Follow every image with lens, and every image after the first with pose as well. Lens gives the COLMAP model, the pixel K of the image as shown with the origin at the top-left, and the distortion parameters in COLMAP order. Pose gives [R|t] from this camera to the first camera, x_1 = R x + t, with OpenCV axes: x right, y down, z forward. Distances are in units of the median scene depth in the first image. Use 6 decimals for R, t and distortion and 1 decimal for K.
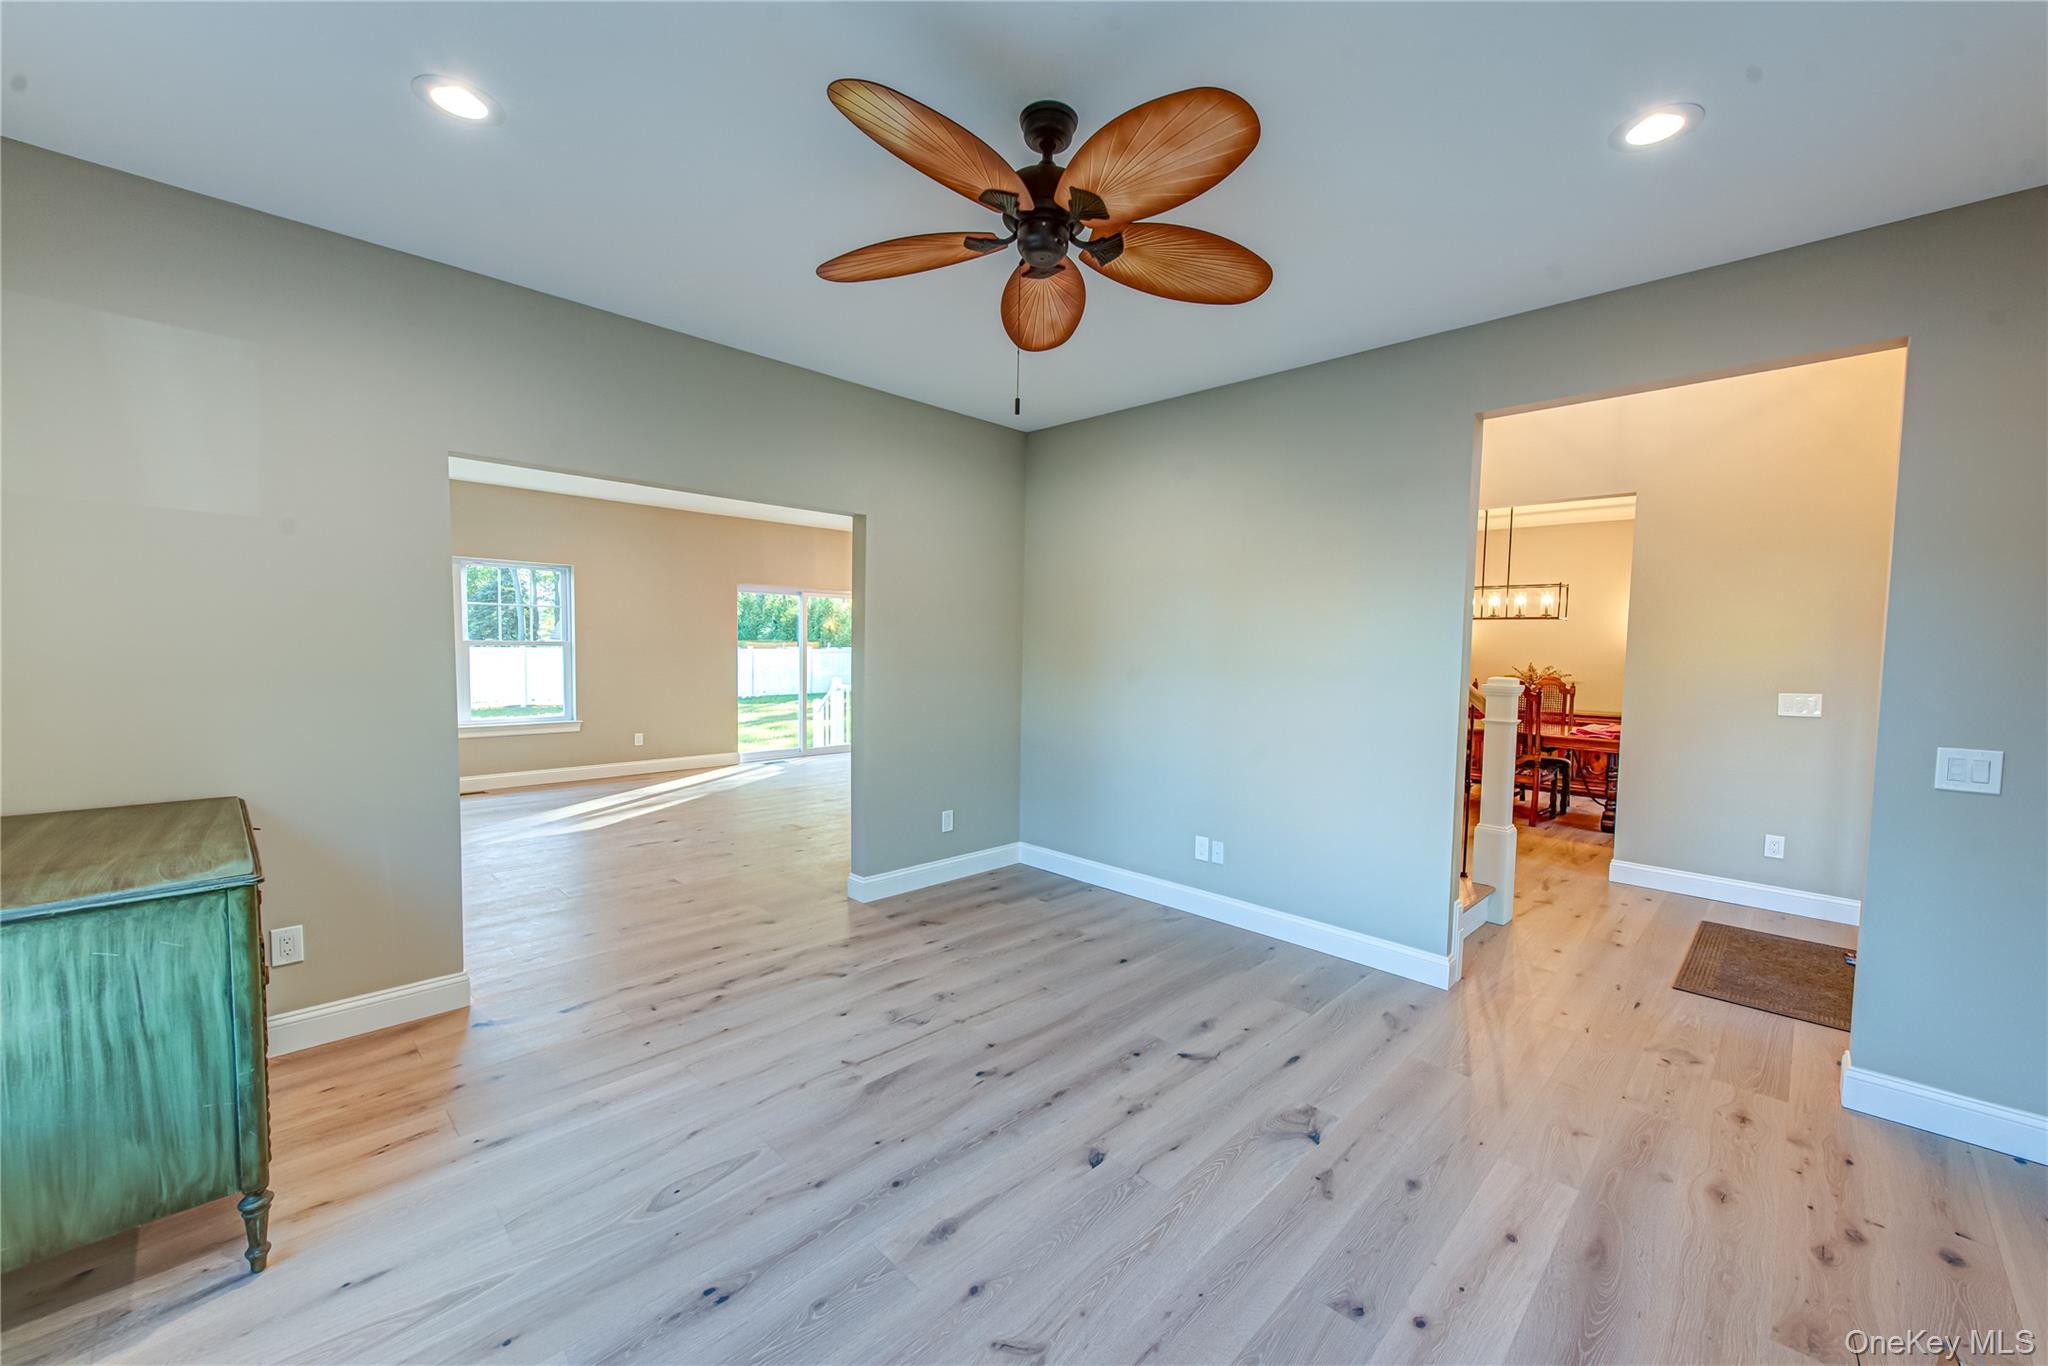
lens RADIAL K [[793.7, 0, 1038.1], [0, 793.7, 685.4], [0, 0, 1]] dist [0.008999, -0.000986]
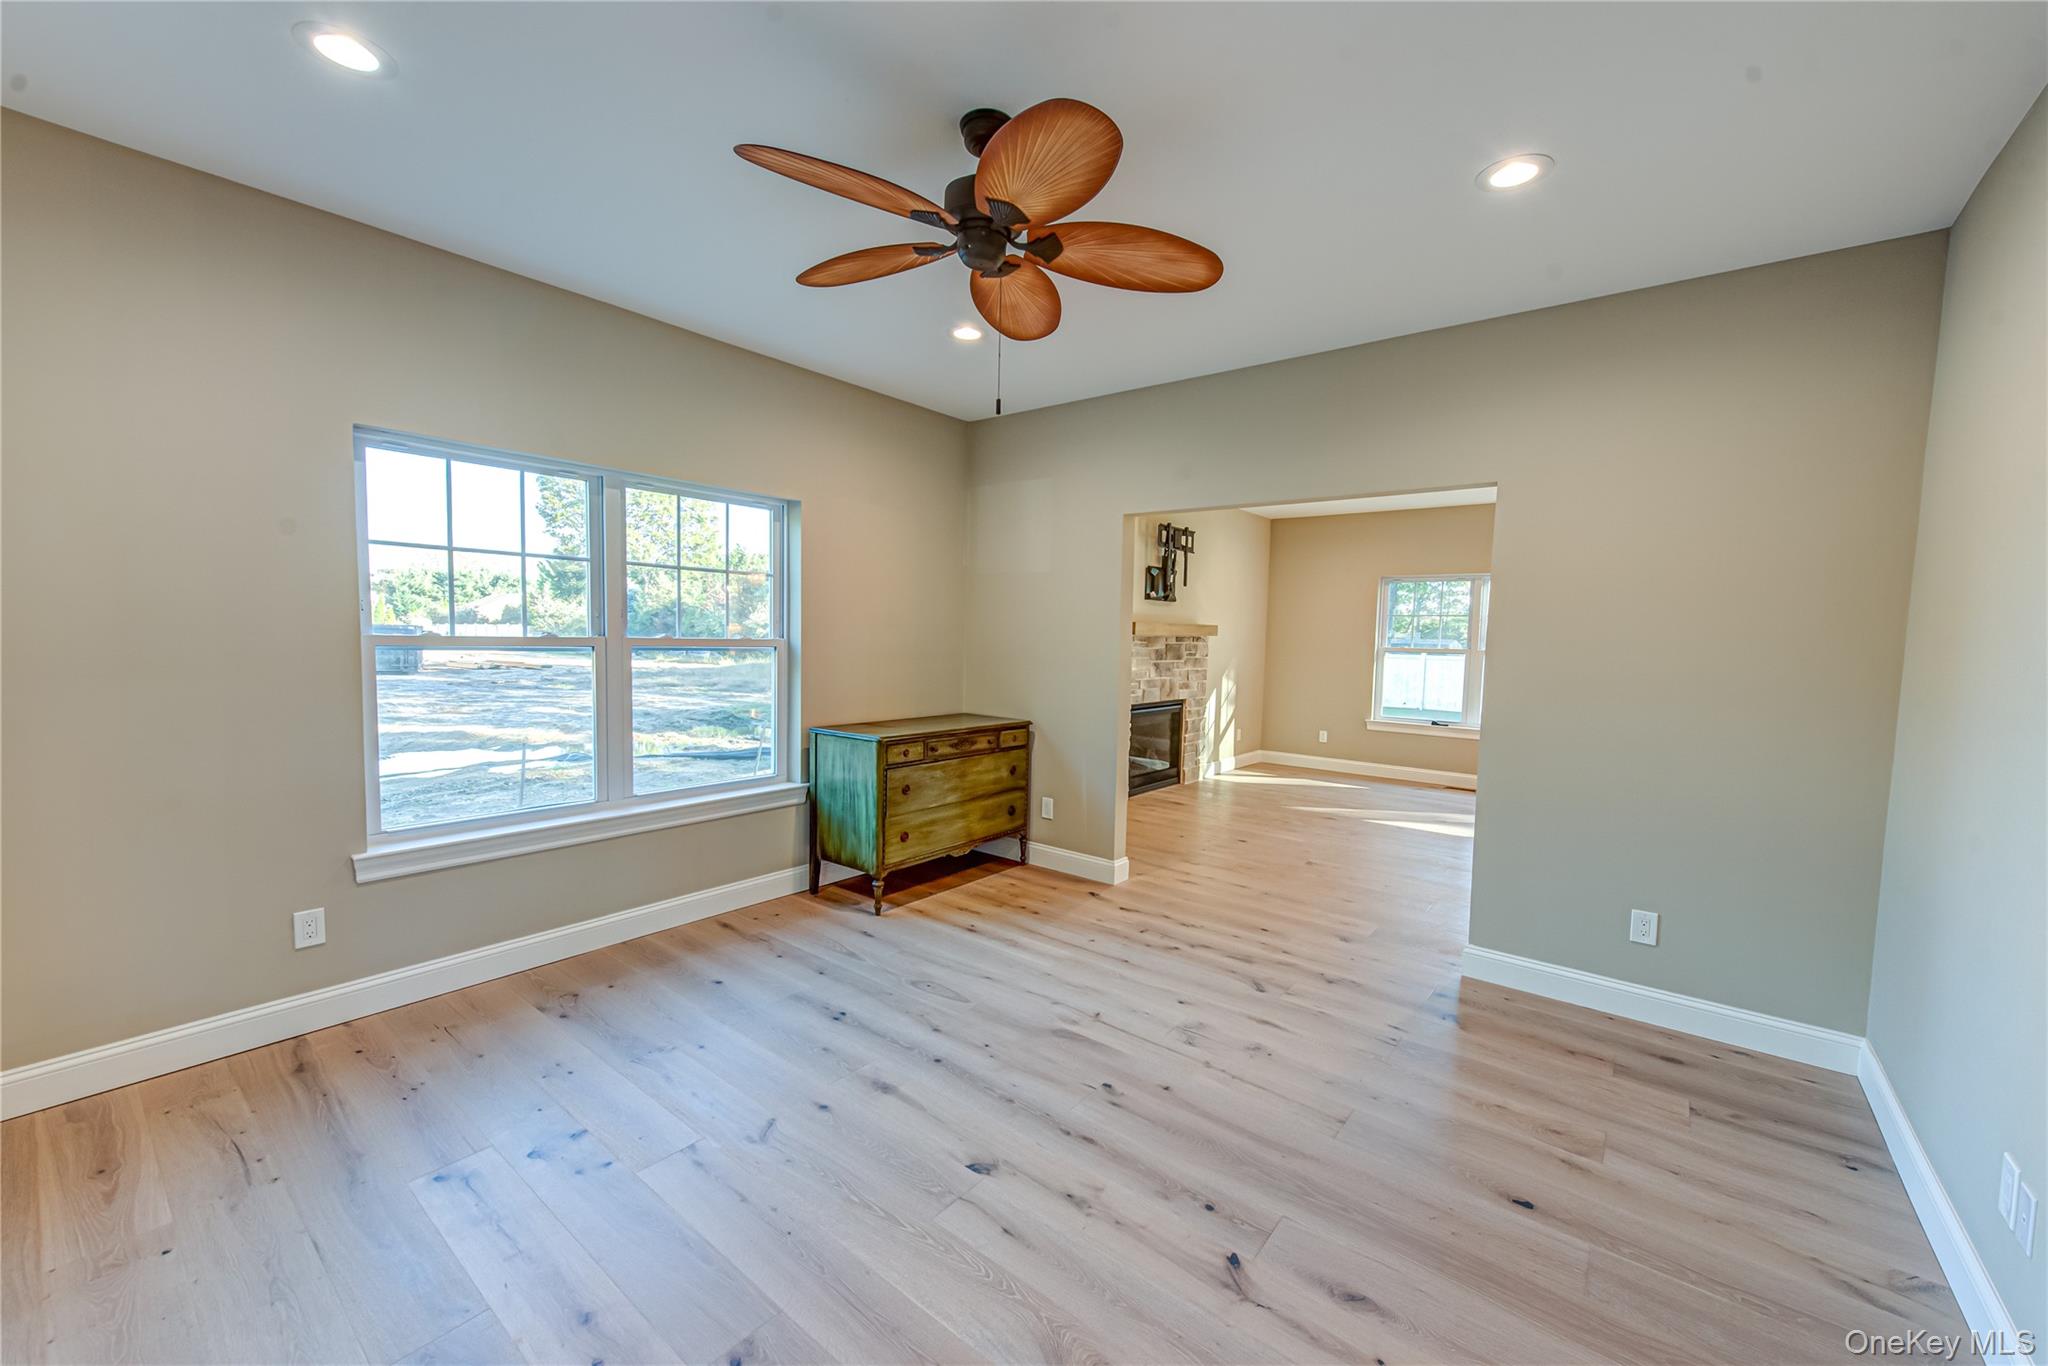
lens RADIAL K [[793.7, 0, 1032.8], [0, 793.7, 691.3], [0, 0, 1]] dist [0.008999, -0.000986]
pose [[0.108250, 0.059742, -0.992327, 0.758174], [-0.076976, 0.995700, 0.051548, -0.024856], [0.991139, 0.070805, 0.112383, 0.693745]]
